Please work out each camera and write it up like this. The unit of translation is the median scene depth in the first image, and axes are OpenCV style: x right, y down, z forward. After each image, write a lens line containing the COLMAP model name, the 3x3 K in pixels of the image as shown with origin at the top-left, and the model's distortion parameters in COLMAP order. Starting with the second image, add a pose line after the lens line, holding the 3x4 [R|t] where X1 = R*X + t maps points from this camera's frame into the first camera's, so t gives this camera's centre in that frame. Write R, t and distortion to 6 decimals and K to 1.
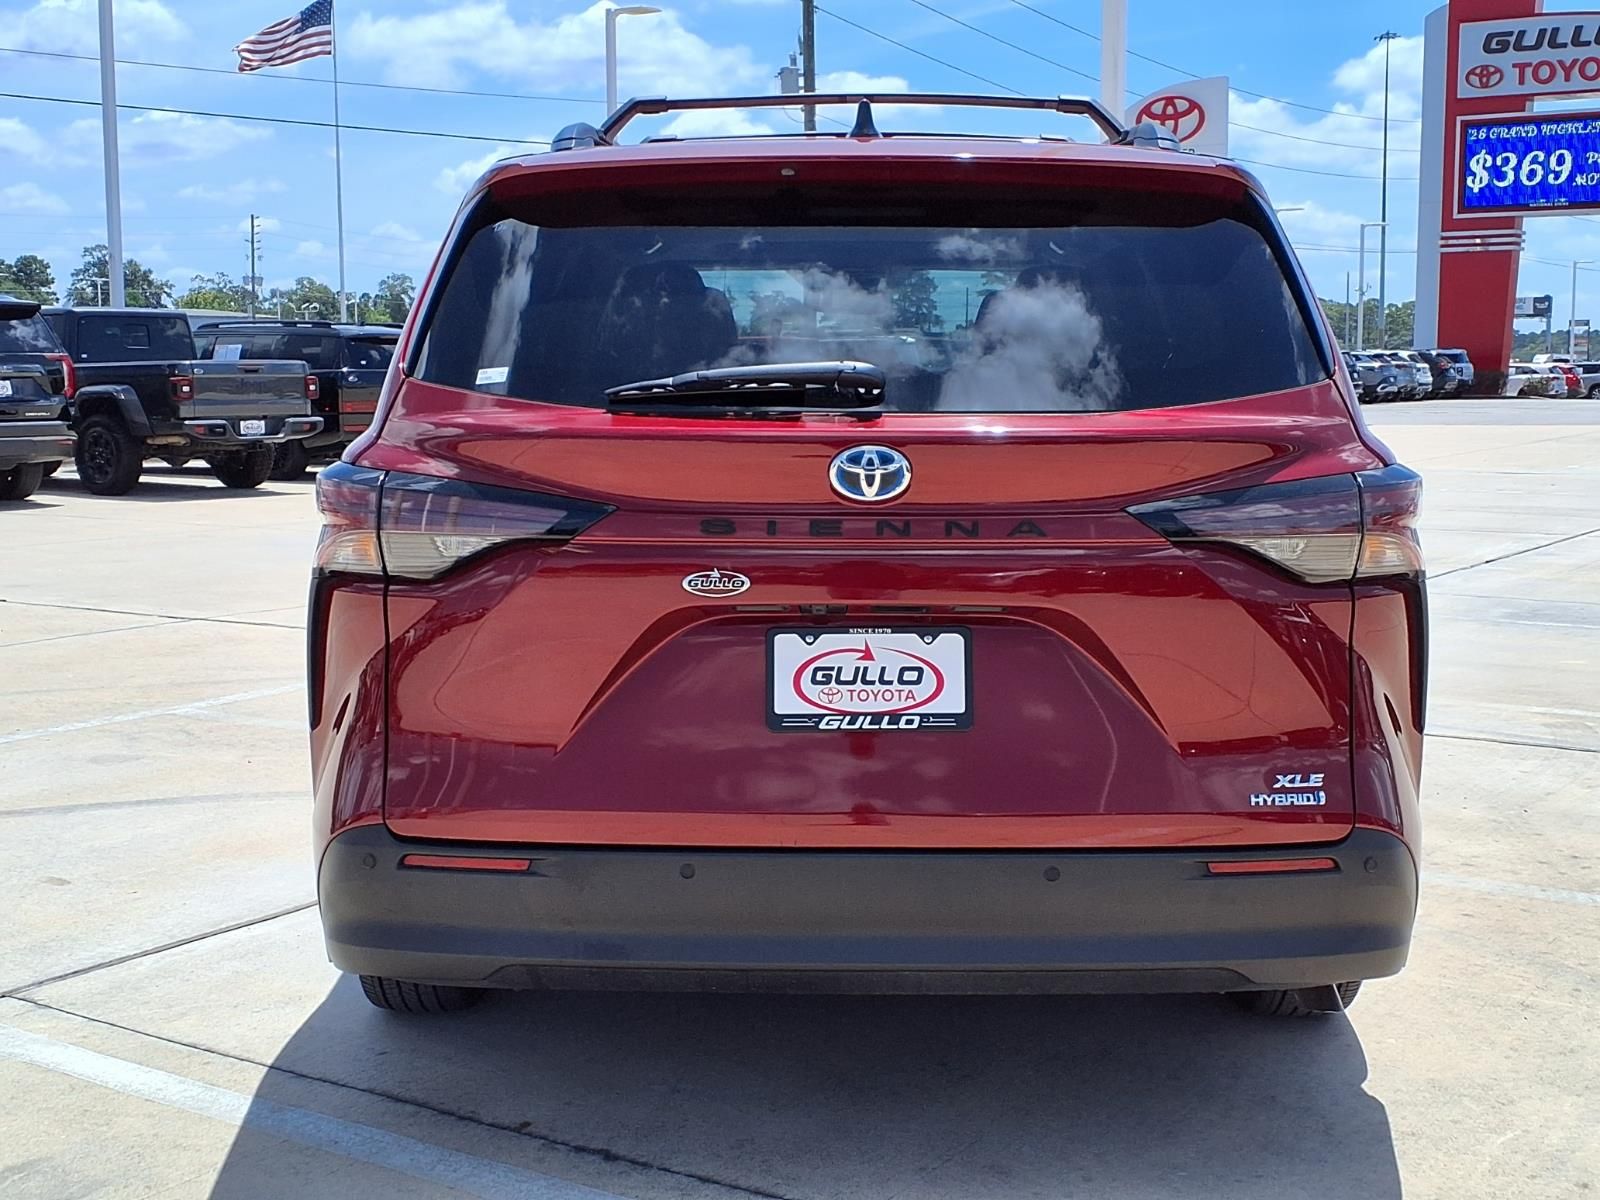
lens RADIAL K [[2178.6, 0, 832.8], [0, 2178.6, 593.4], [0, 0, 1]] dist [0.261329, -0.842520]
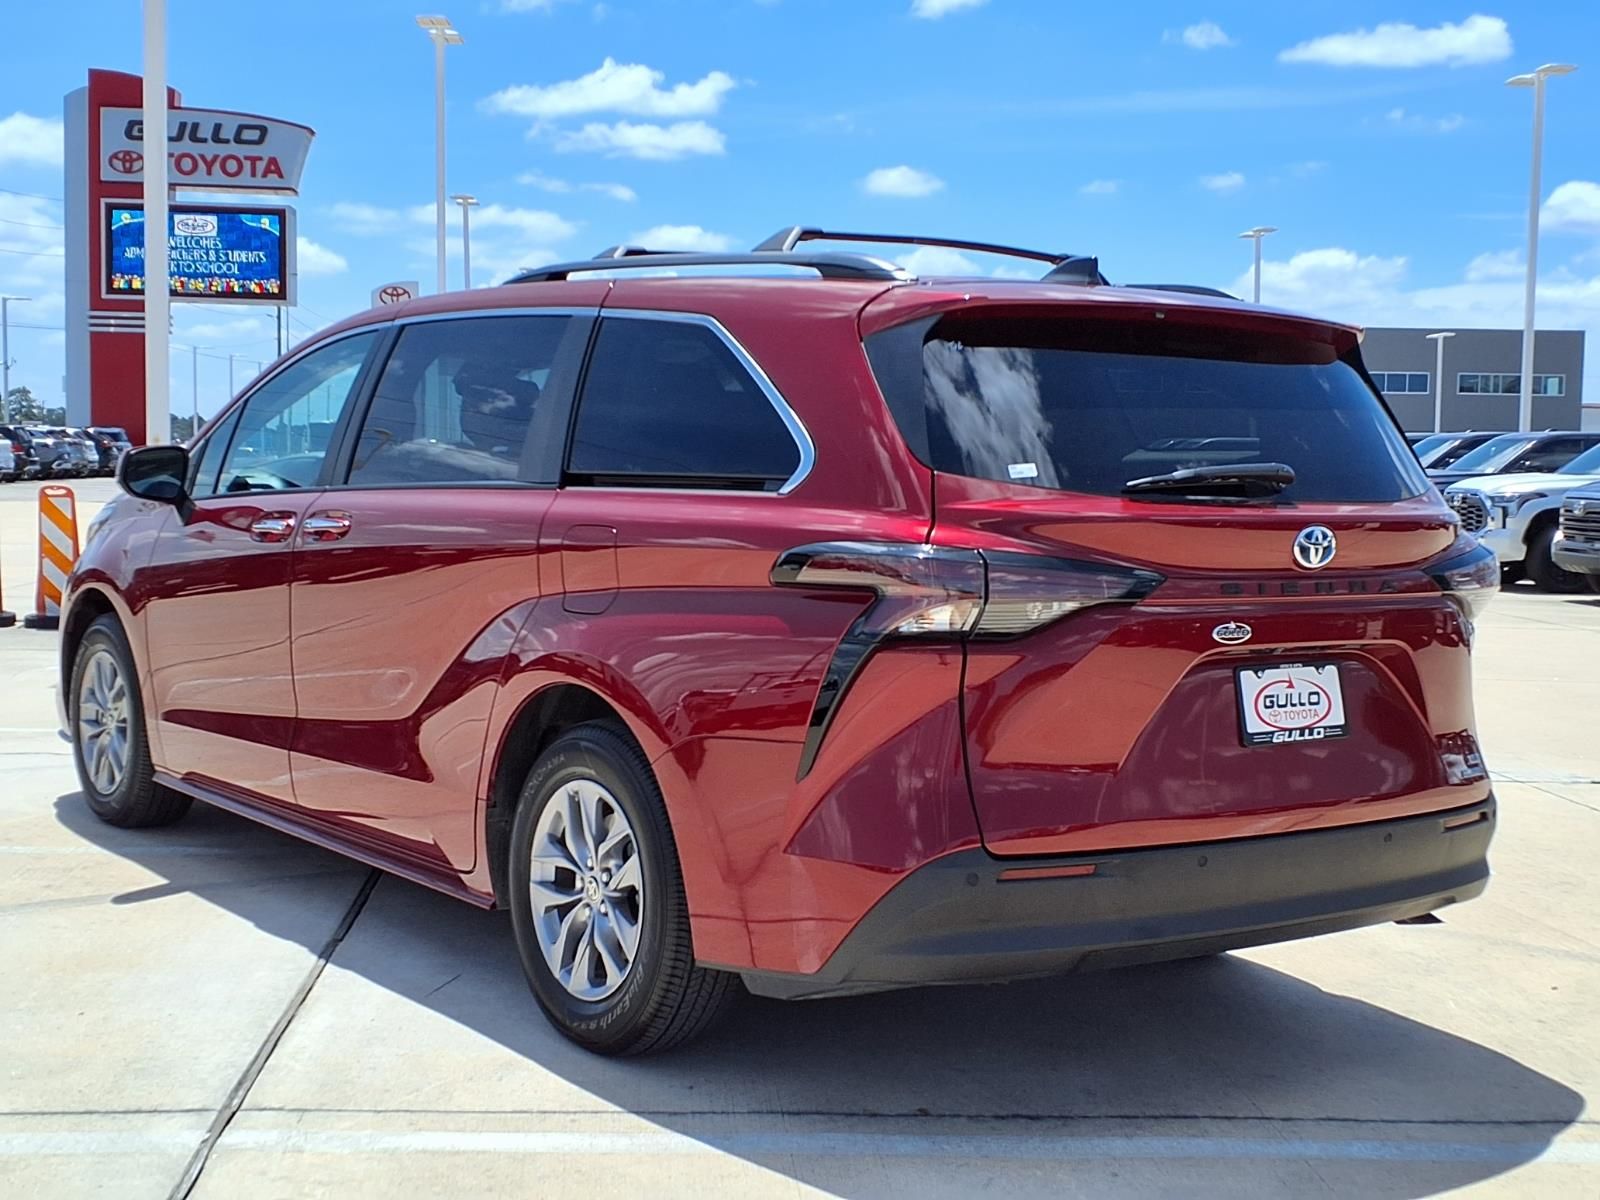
lens RADIAL K [[2178.6, 0, 832.8], [0, 2178.6, 593.4], [0, 0, 1]] dist [0.261329, -0.842520]
pose [[0.781485, -0.021008, 0.623570, -1.017568], [0.042726, 0.998889, -0.019893, -0.011954], [-0.622459, 0.042189, 0.781515, 0.126876]]
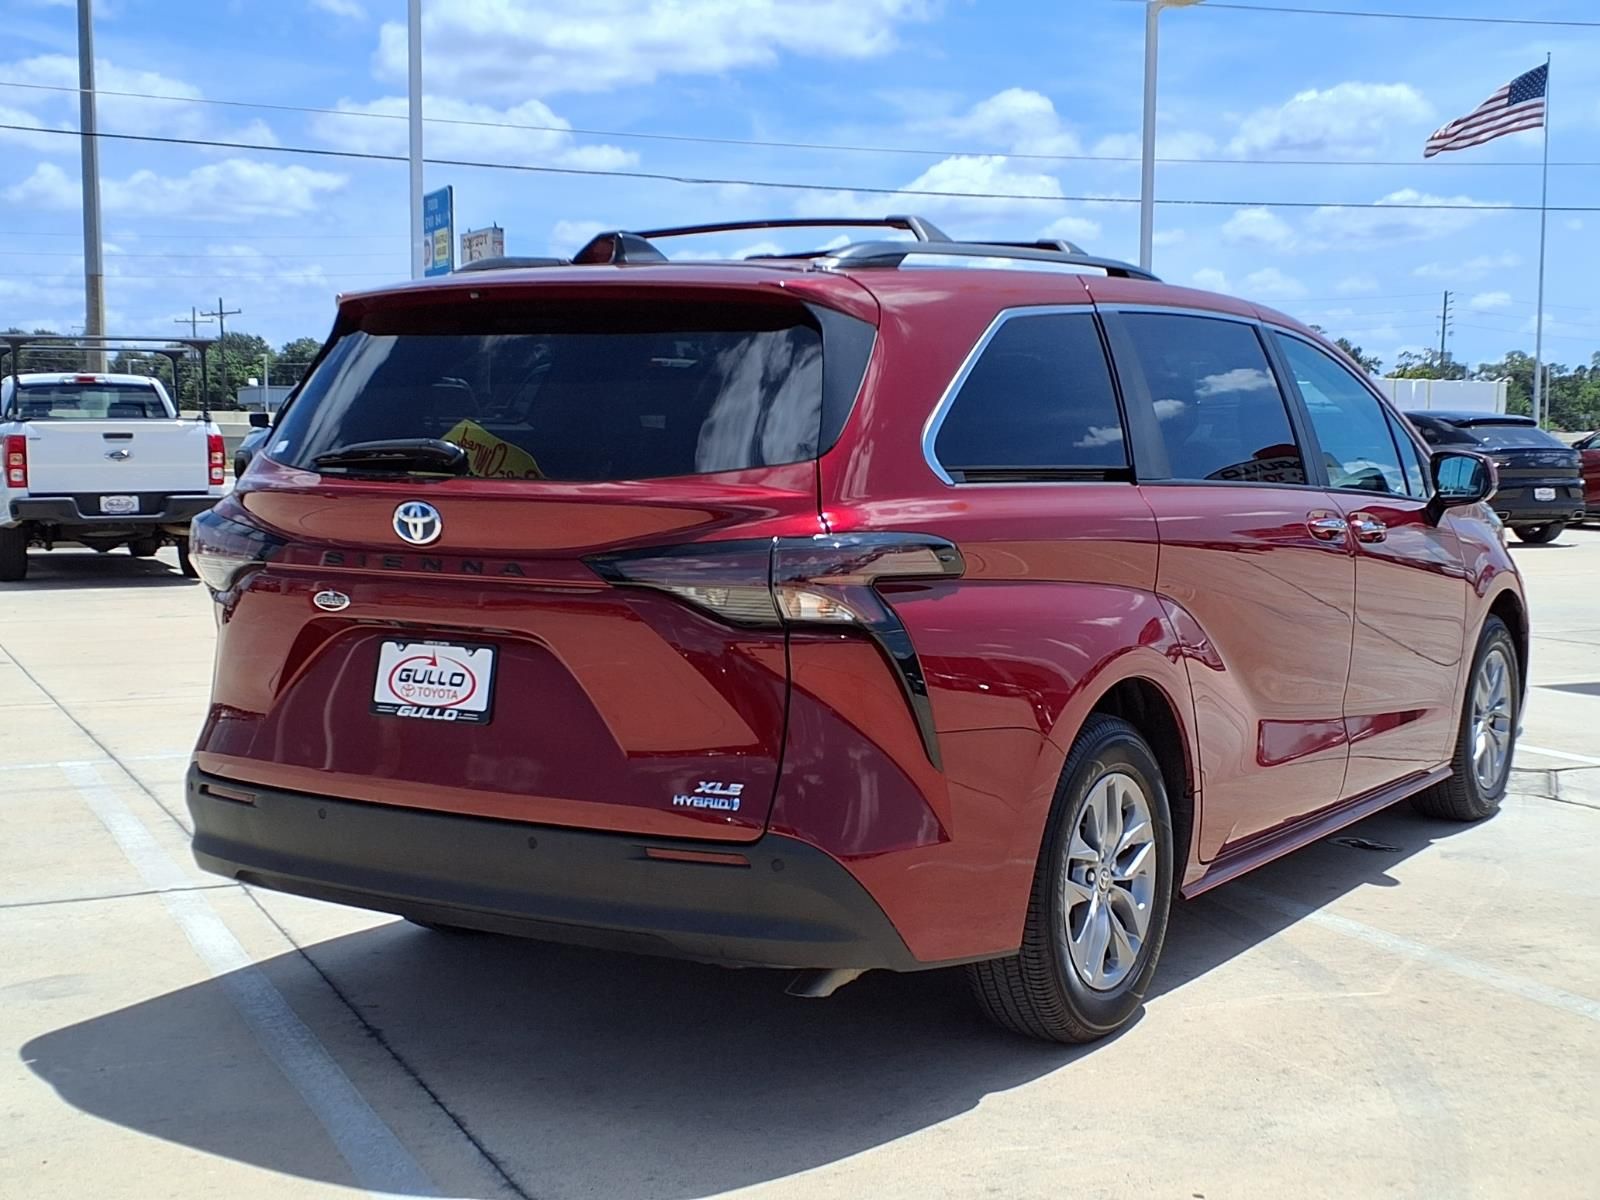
lens RADIAL K [[2154.2, 0, 800.0], [0, 2154.2, 600.0], [0, 0, 1]] dist [0.131223, -0.001750]
pose [[0.847908, 0.047469, -0.528014, 0.874280], [-0.062747, 0.997968, -0.011043, -0.008067], [0.526417, 0.042495, 0.849164, 0.012188]]
